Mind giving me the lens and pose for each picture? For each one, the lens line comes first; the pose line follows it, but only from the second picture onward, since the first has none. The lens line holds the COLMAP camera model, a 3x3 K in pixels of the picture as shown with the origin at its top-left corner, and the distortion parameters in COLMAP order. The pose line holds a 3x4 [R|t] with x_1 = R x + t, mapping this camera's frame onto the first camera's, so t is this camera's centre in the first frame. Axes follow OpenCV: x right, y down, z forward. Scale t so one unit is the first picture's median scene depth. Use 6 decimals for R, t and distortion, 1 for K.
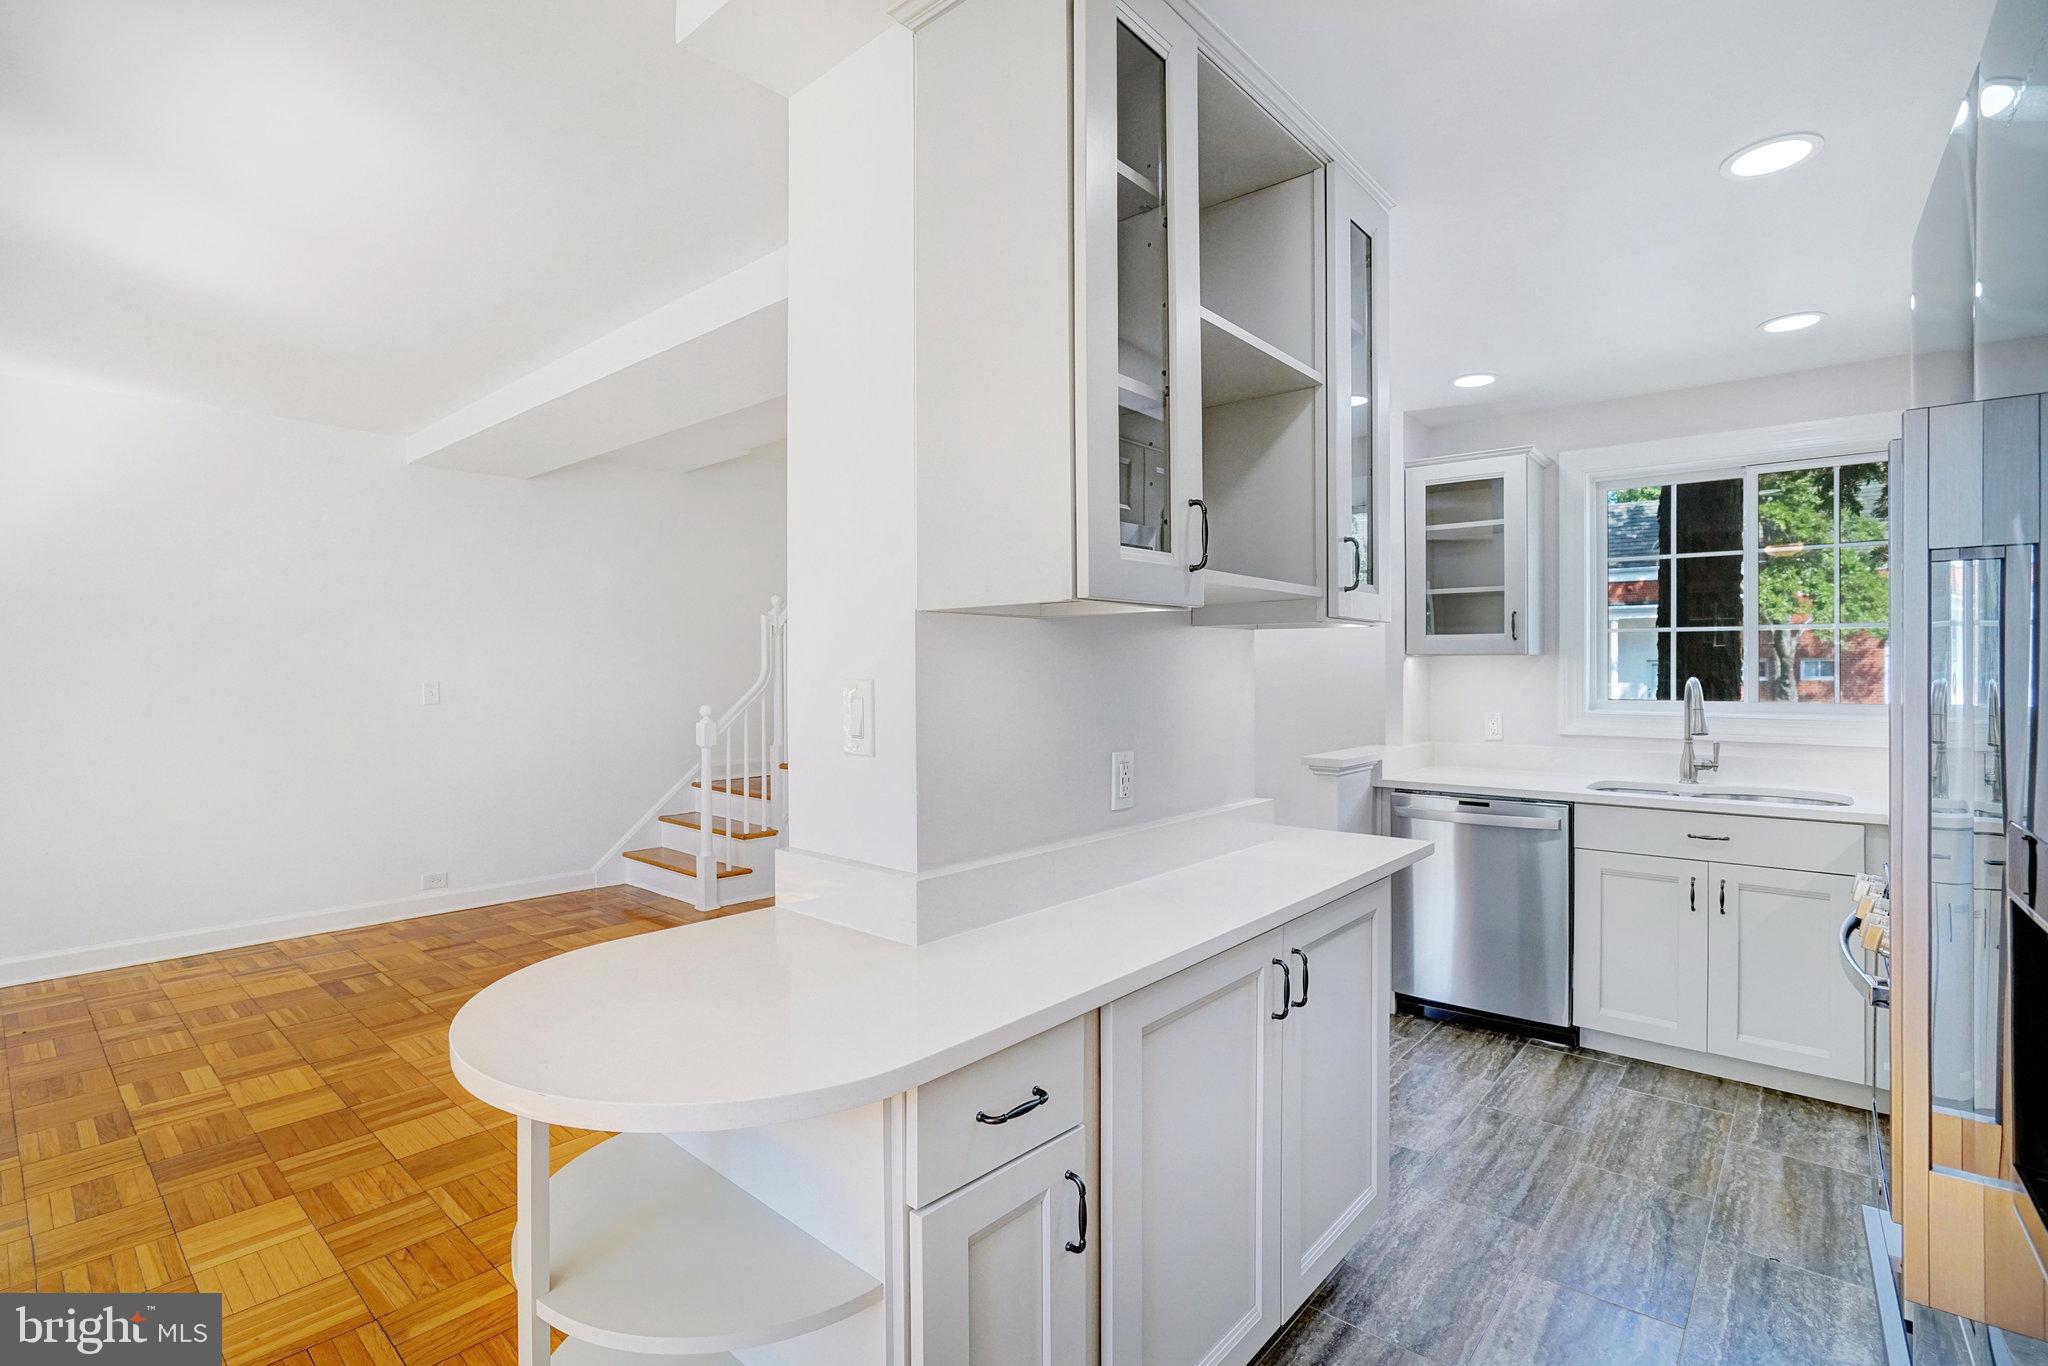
lens RADIAL K [[965.2, 0, 990.8], [0, 965.2, 670.4], [0, 0, 1]] dist [-0.062030, 0.030210]
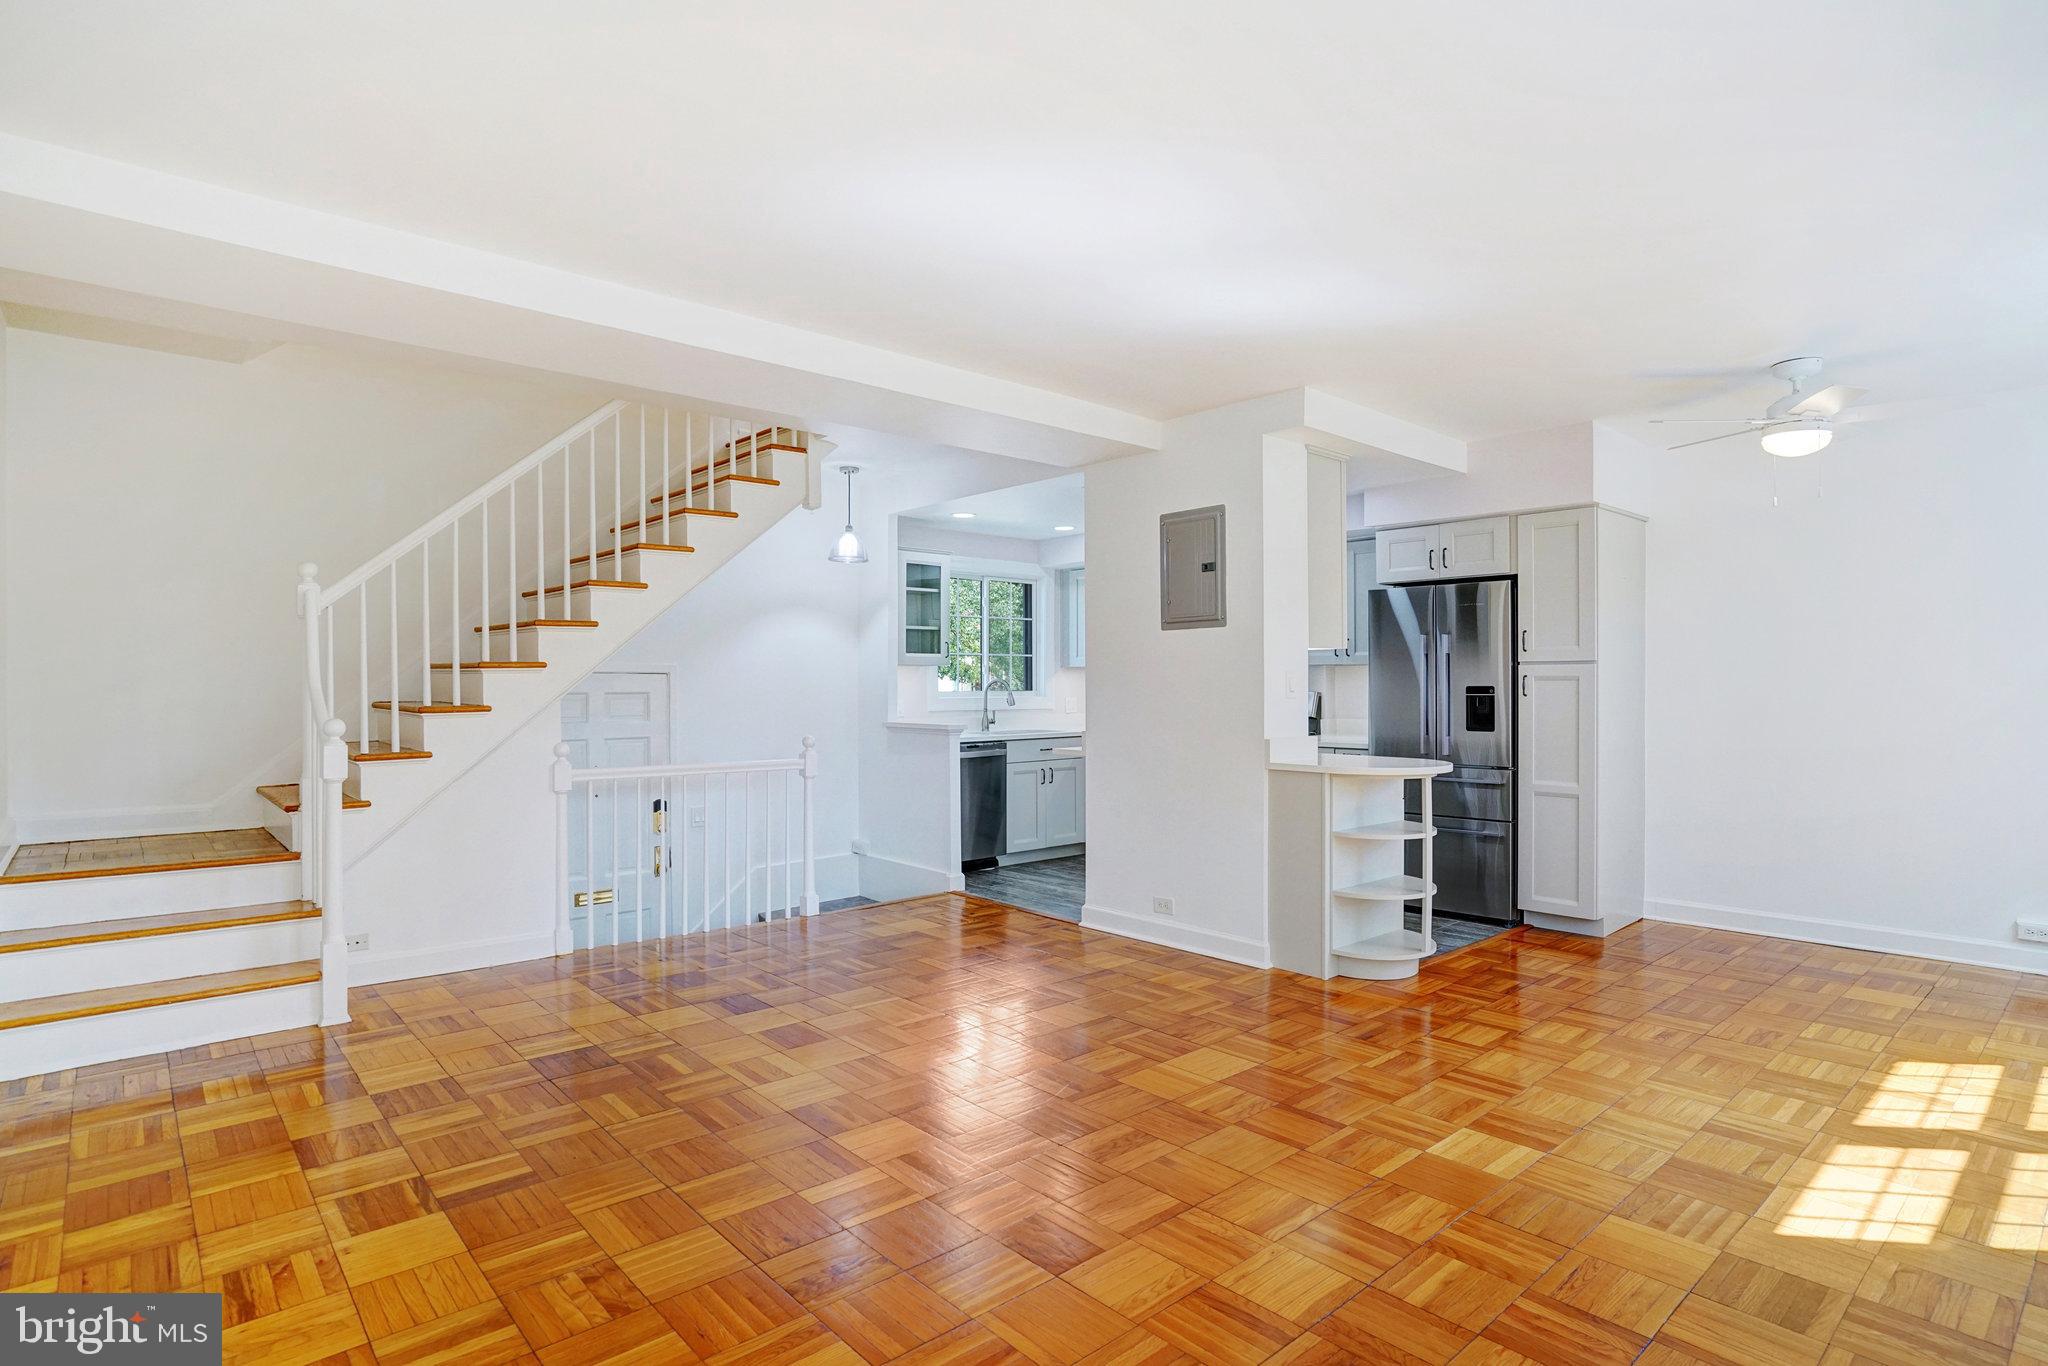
lens RADIAL K [[1048.7, 0, 1024.0], [0, 1048.7, 683.0], [0, 0, 1]] dist [-0.056448, 0.022064]
pose [[0.109857, 0.002408, 0.993944, -1.505204], [0.005567, 0.999980, -0.003038, 0.023970], [-0.993932, 0.005867, 0.109842, 0.679838]]
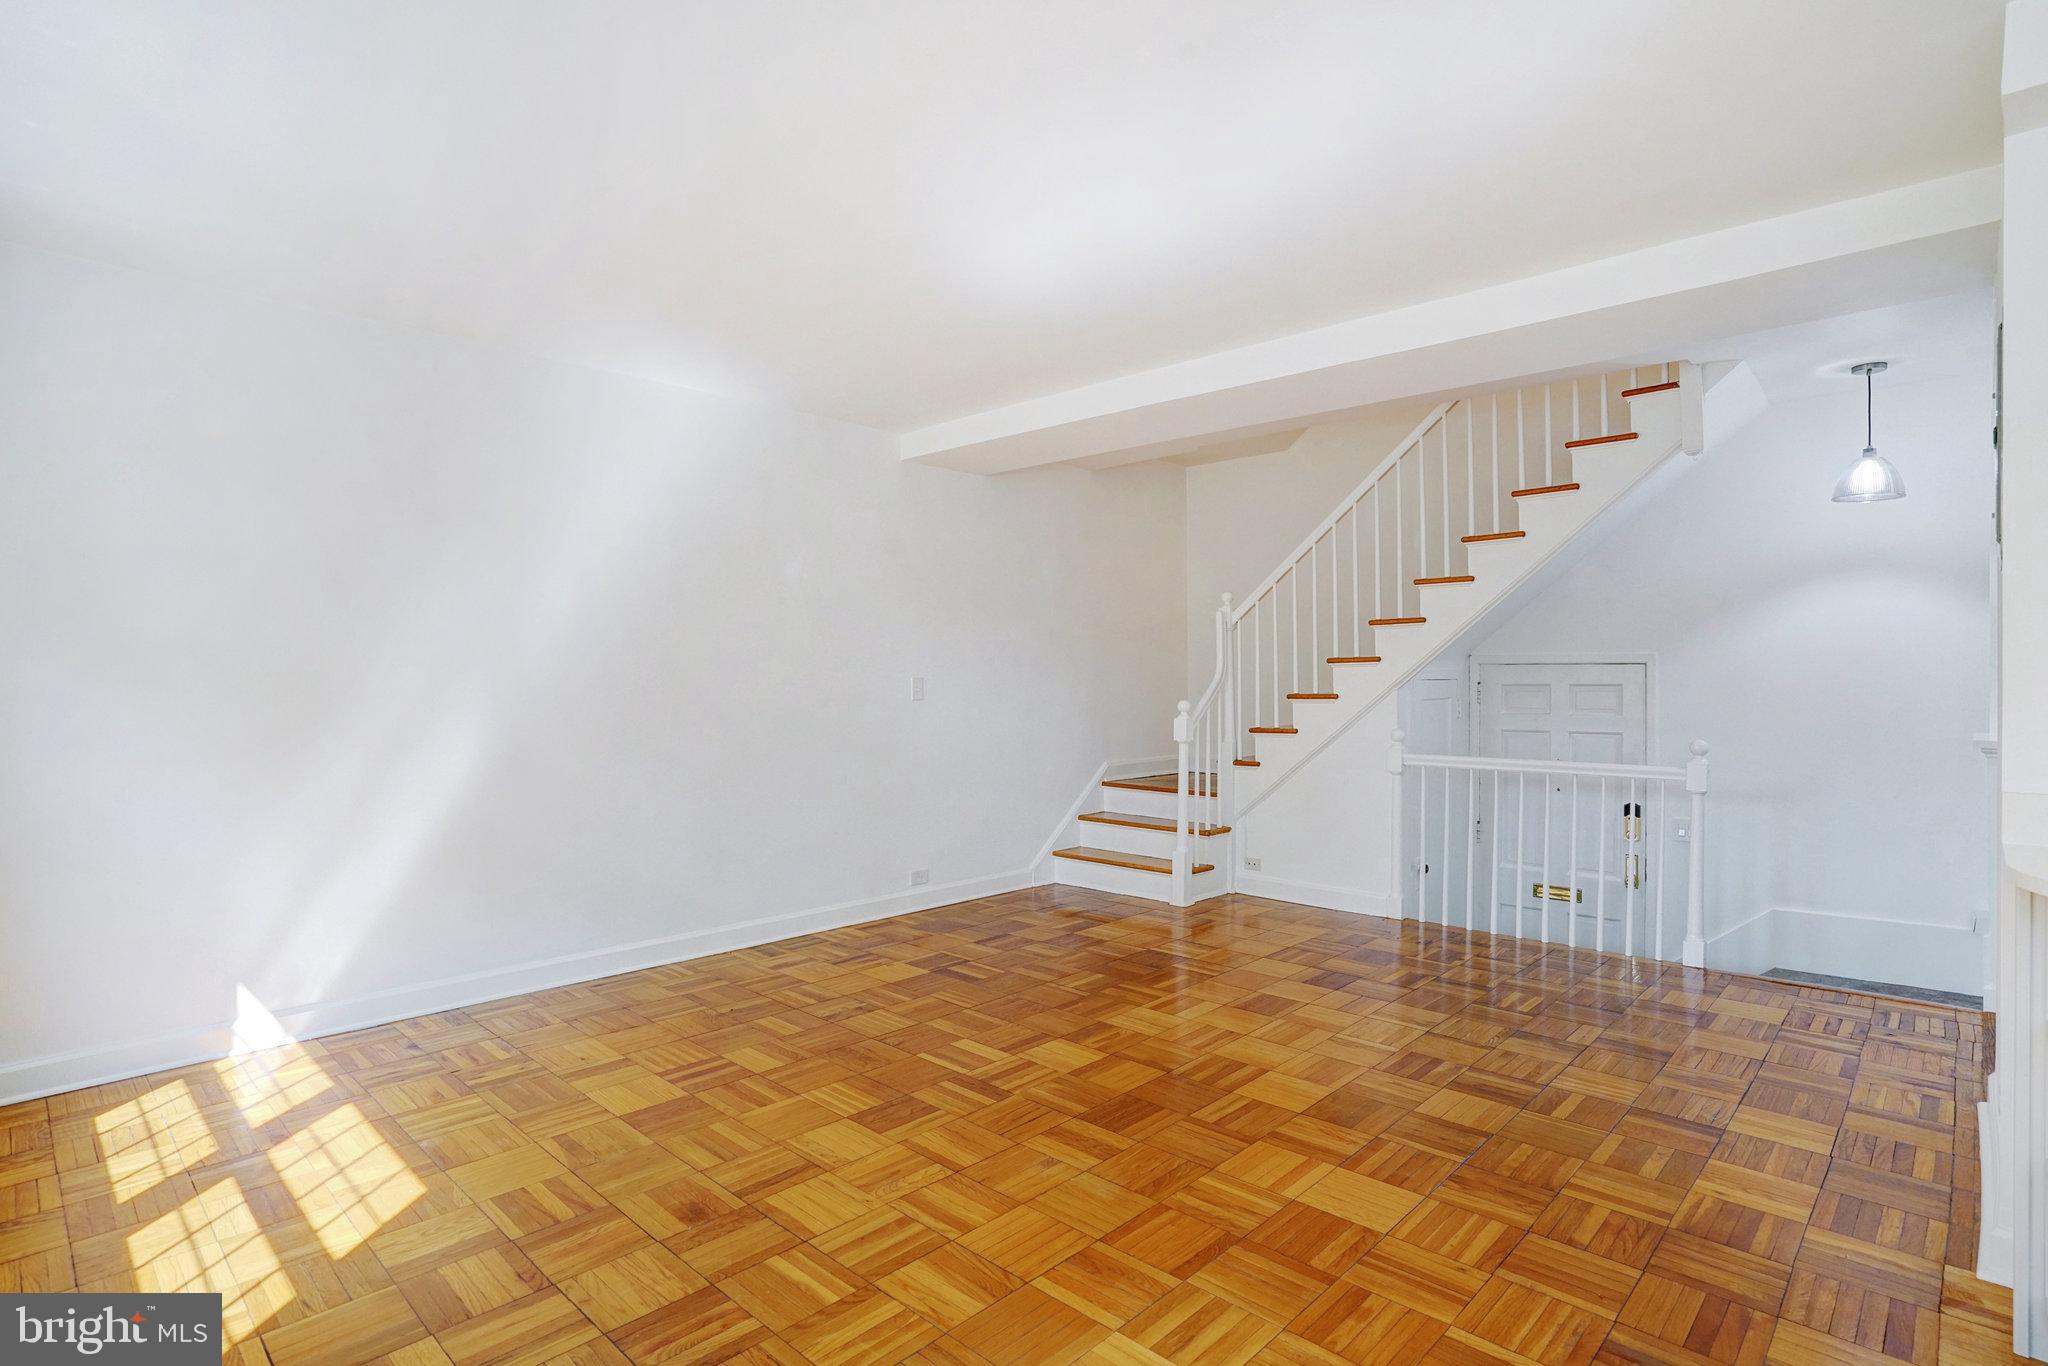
lens RADIAL K [[1026.9, 0, 1000.2], [0, 1026.9, 709.5], [0, 0, 1]] dist [-0.050716, 0.021916]
pose [[0.999362, -0.001701, -0.035678, -0.701552], [0.002669, 0.999628, 0.027126, 0.024311], [0.035619, -0.027204, 0.998995, -0.113154]]
